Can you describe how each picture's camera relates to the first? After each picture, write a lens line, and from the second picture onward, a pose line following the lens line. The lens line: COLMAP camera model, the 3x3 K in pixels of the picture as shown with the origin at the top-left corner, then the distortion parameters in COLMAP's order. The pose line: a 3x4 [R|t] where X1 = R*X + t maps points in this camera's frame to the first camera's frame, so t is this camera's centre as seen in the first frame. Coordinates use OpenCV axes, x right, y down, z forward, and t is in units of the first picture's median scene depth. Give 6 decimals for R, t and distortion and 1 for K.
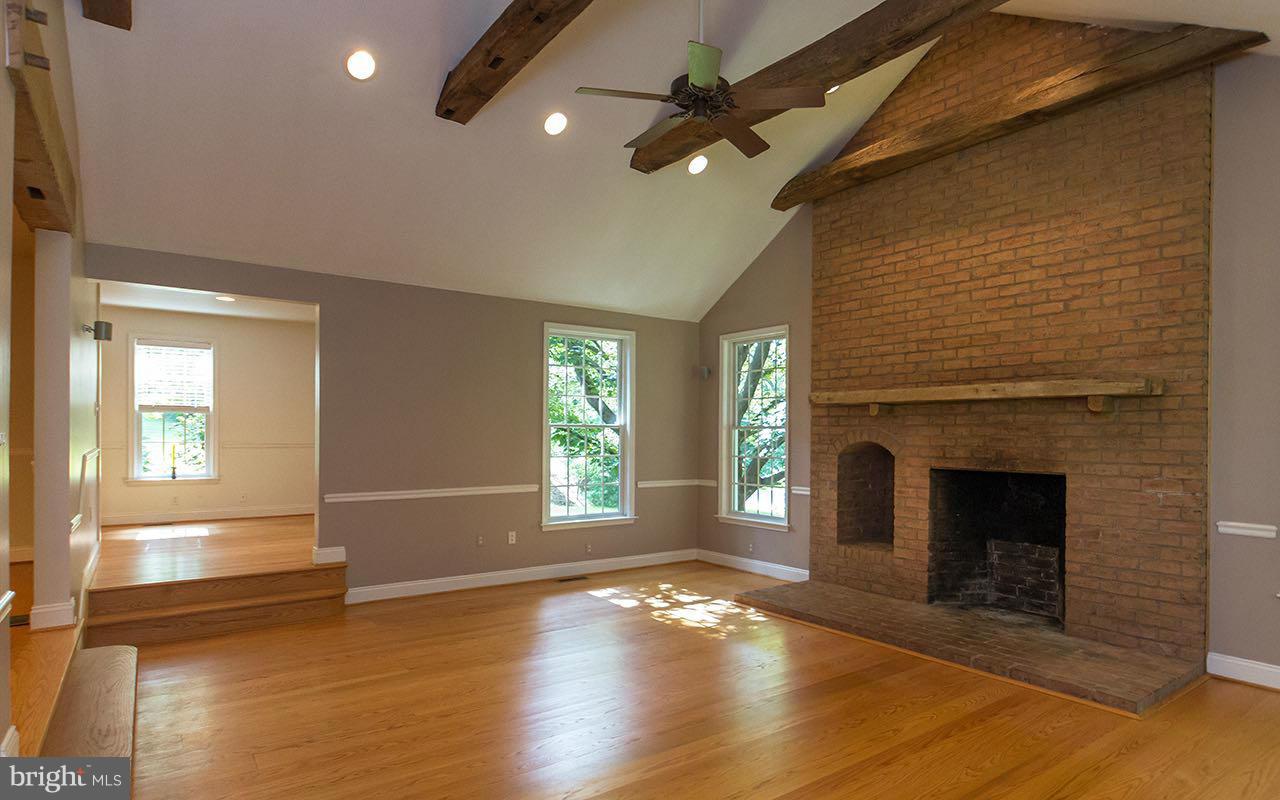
lens RADIAL K [[676.0, 0, 666.2], [0, 676.0, 438.2], [0, 0, 1]] dist [-0.000747, 0.000178]
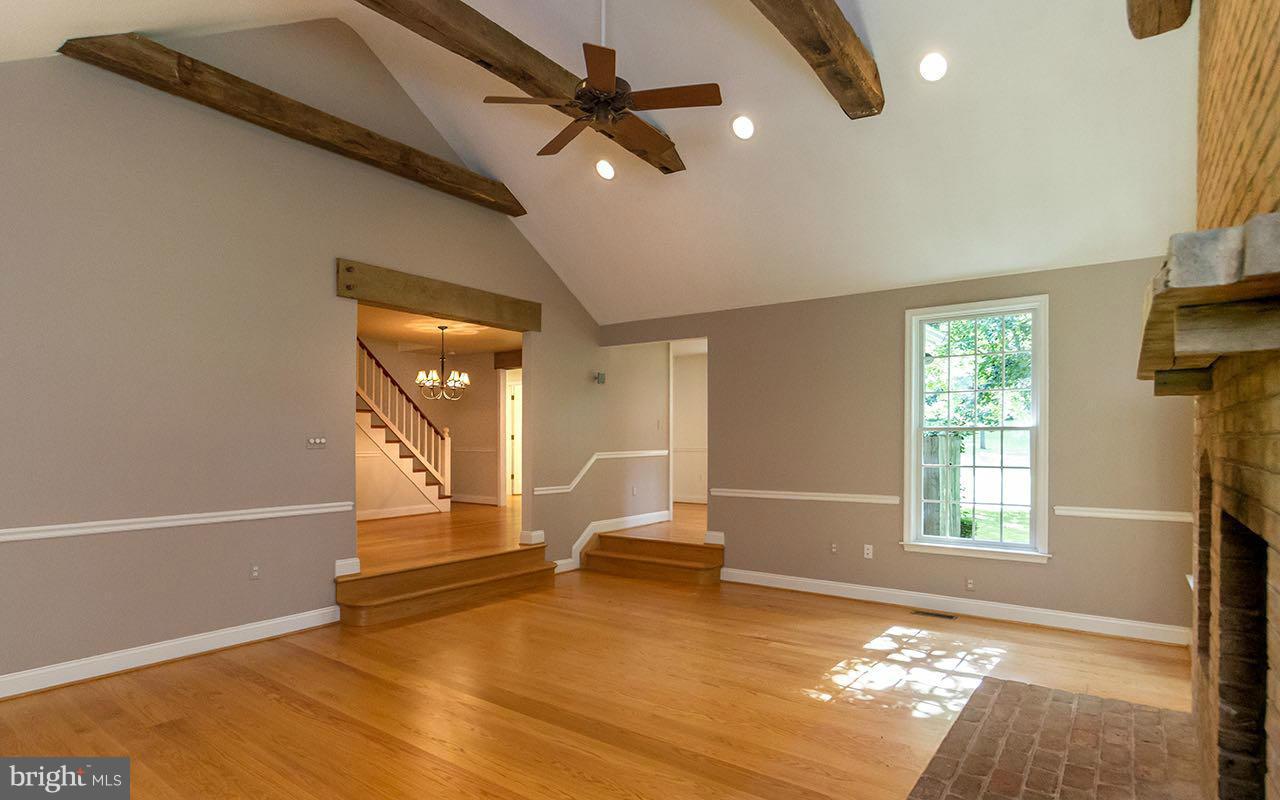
lens RADIAL K [[676.0, 0, 666.2], [0, 676.0, 438.2], [0, 0, 1]] dist [-0.000747, 0.000178]
pose [[0.312144, -0.017797, -0.949868, 0.517253], [-0.009812, 0.999711, -0.021955, 0.013974], [0.949984, 0.016173, 0.311879, 0.407703]]
